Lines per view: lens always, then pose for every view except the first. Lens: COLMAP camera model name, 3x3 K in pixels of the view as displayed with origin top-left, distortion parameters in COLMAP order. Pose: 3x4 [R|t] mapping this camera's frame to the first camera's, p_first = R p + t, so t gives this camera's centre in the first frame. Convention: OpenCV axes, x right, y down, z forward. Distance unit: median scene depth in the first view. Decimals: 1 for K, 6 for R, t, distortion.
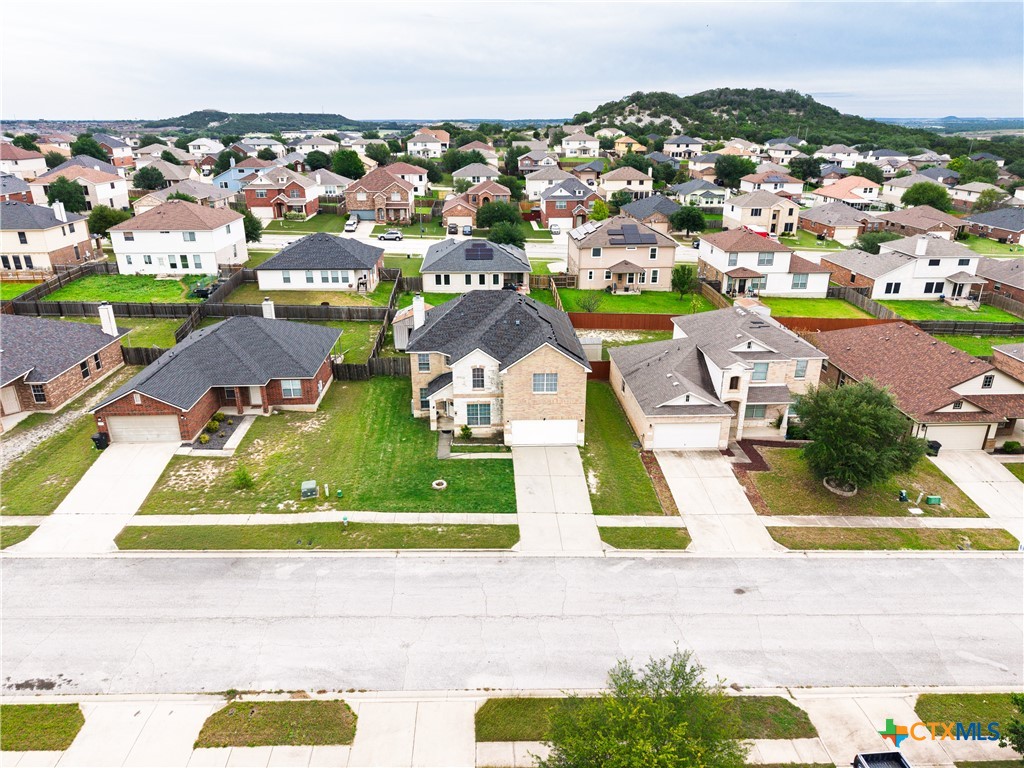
lens RADIAL K [[683.8, 0, 511.5], [0, 683.8, 392.4], [0, 0, 1]] dist [0.028757, -0.035203]
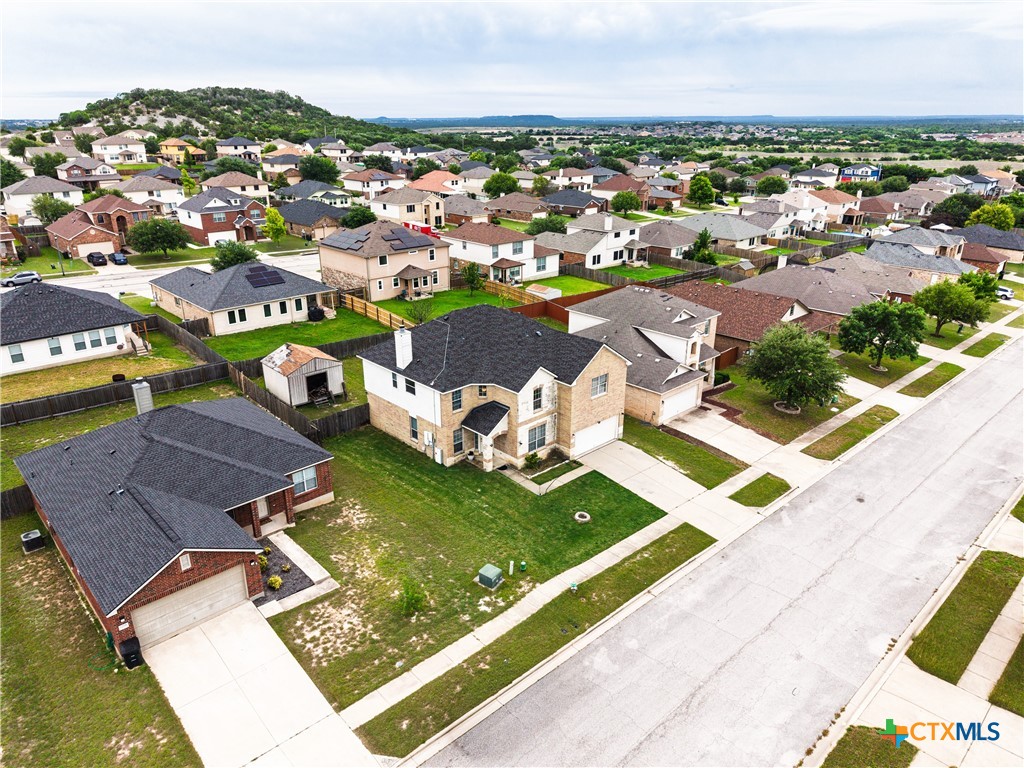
lens RADIAL K [[685.4, 0, 511.6], [0, 685.4, 387.9], [0, 0, 1]] dist [0.035113, -0.041763]
pose [[0.756264, -0.239545, 0.608837, -0.584901], [0.243803, 0.966722, 0.077515, -0.106488], [-0.607144, 0.089814, 0.789499, 0.264689]]
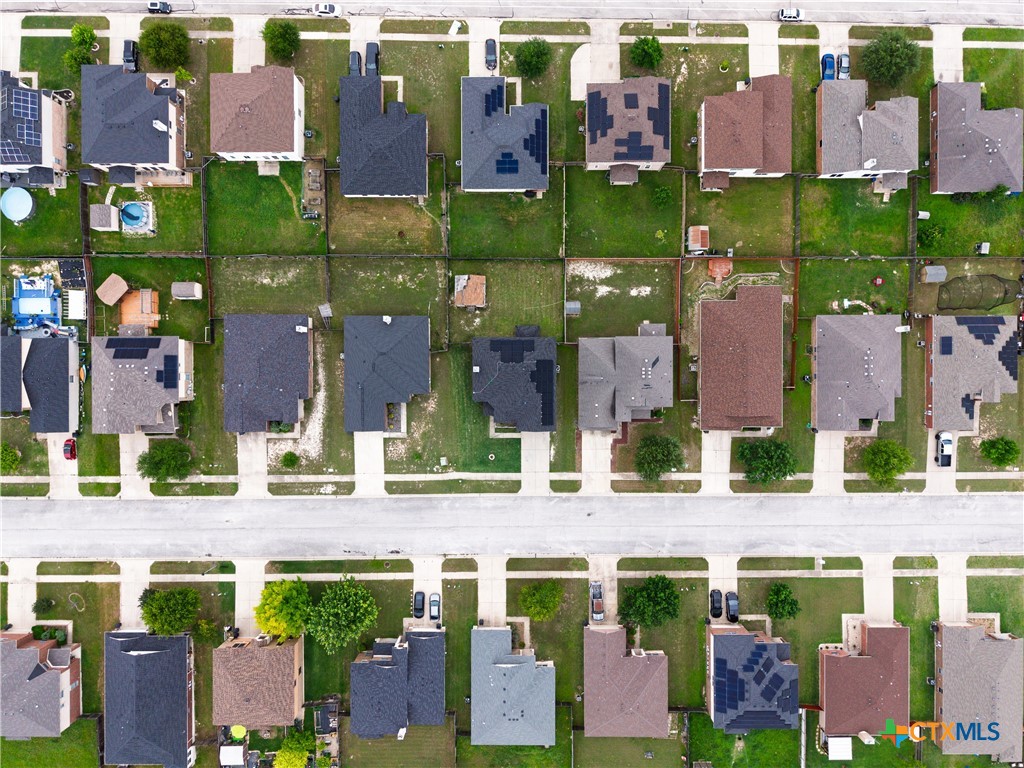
lens RADIAL K [[686.2, 0, 512.9], [0, 686.2, 389.2], [0, 0, 1]] dist [0.134670, -0.227898]
pose [[0.998958, 0.045190, -0.006378, -0.017694], [-0.010866, 0.371252, 0.928469, -1.994101], [0.044325, -0.927432, 0.371356, 0.232150]]
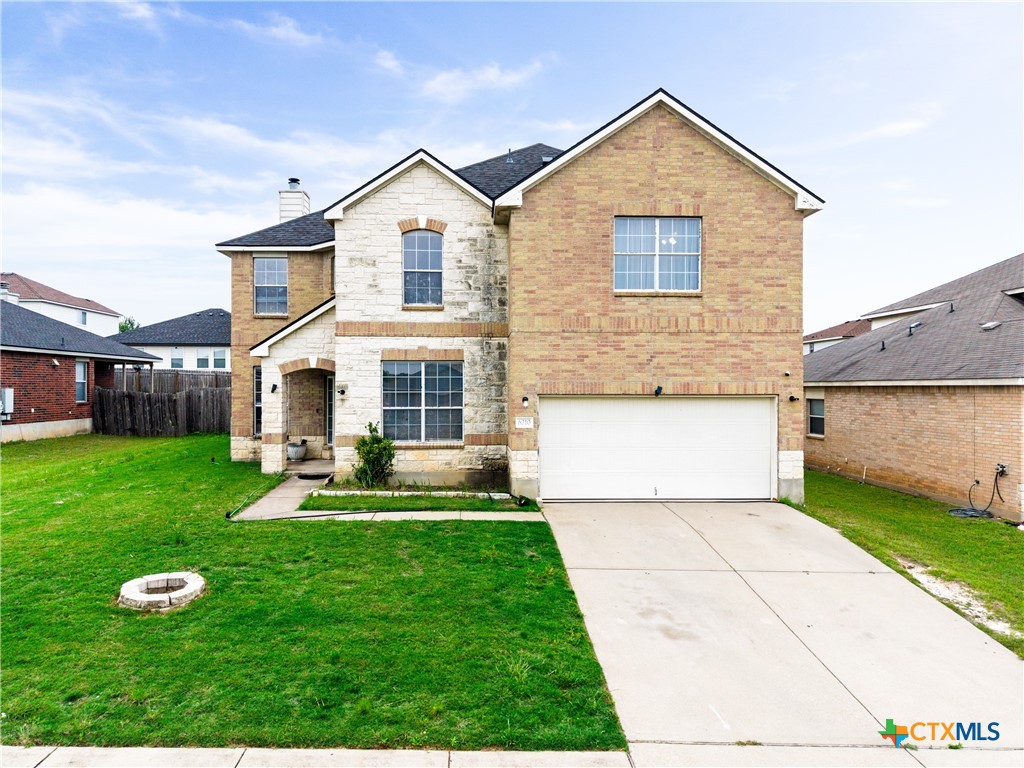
lens RADIAL K [[686.2, 0, 512.9], [0, 686.2, 389.2], [0, 0, 1]] dist [0.134670, -0.227898]
pose [[0.999936, -0.002378, 0.011053, -0.012029], [0.006294, 0.929217, -0.369480, 0.128797], [-0.009392, 0.369526, 0.929173, 0.679468]]
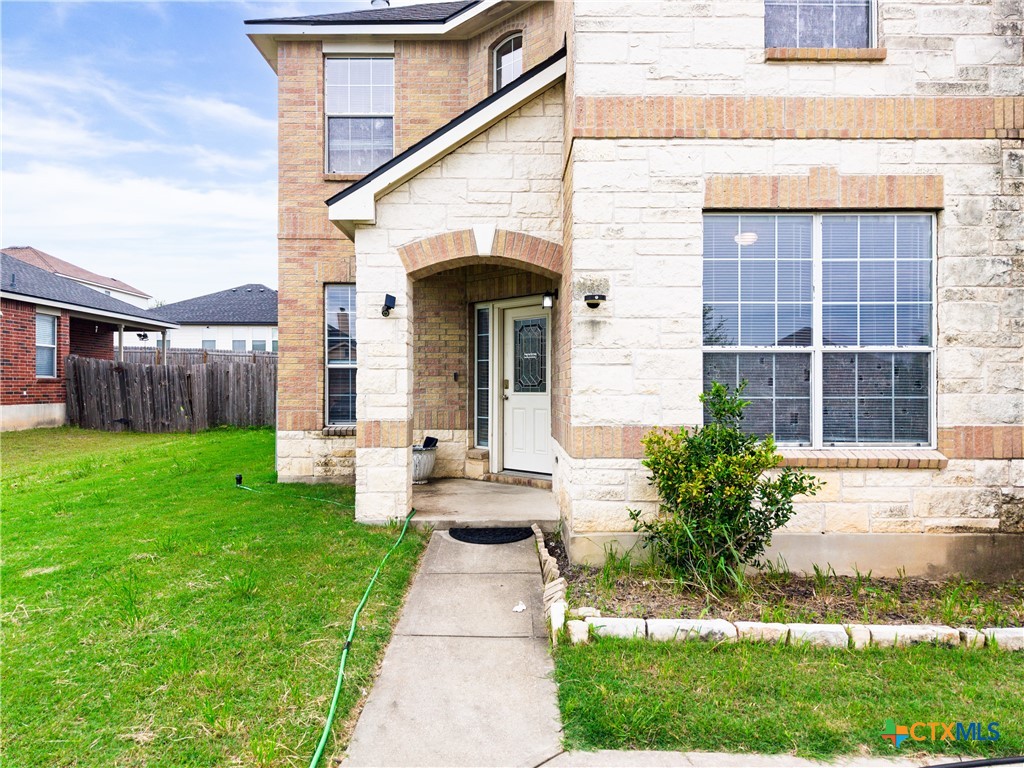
lens RADIAL K [[685.4, 0, 511.6], [0, 685.4, 387.9], [0, 0, 1]] dist [0.035113, -0.041763]
pose [[0.999364, -0.000386, -0.035650, -0.084431], [-0.012917, 0.928084, -0.372146, 0.074337], [0.033230, 0.372370, 0.927489, 0.852078]]
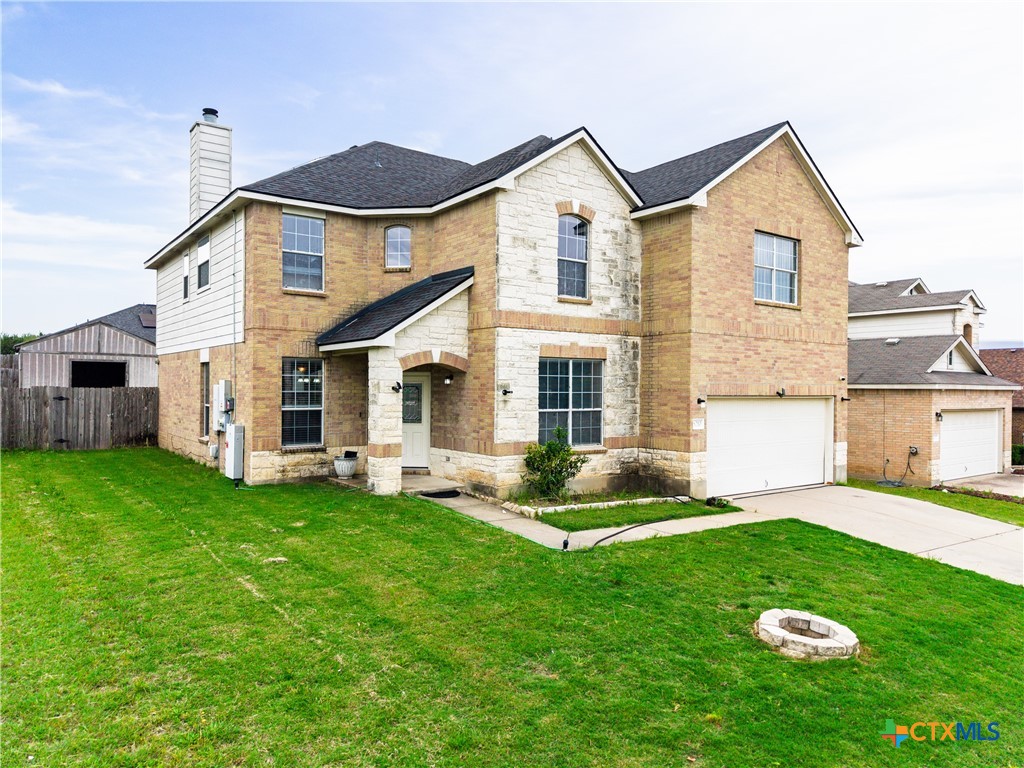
lens RADIAL K [[686.2, 0, 512.9], [0, 686.2, 389.2], [0, 0, 1]] dist [0.134670, -0.227898]
pose [[0.826506, 0.003144, 0.562919, -0.205595], [0.203593, 0.930623, -0.304124, 0.098627], [-0.524821, 0.365967, 0.768525, 0.754158]]
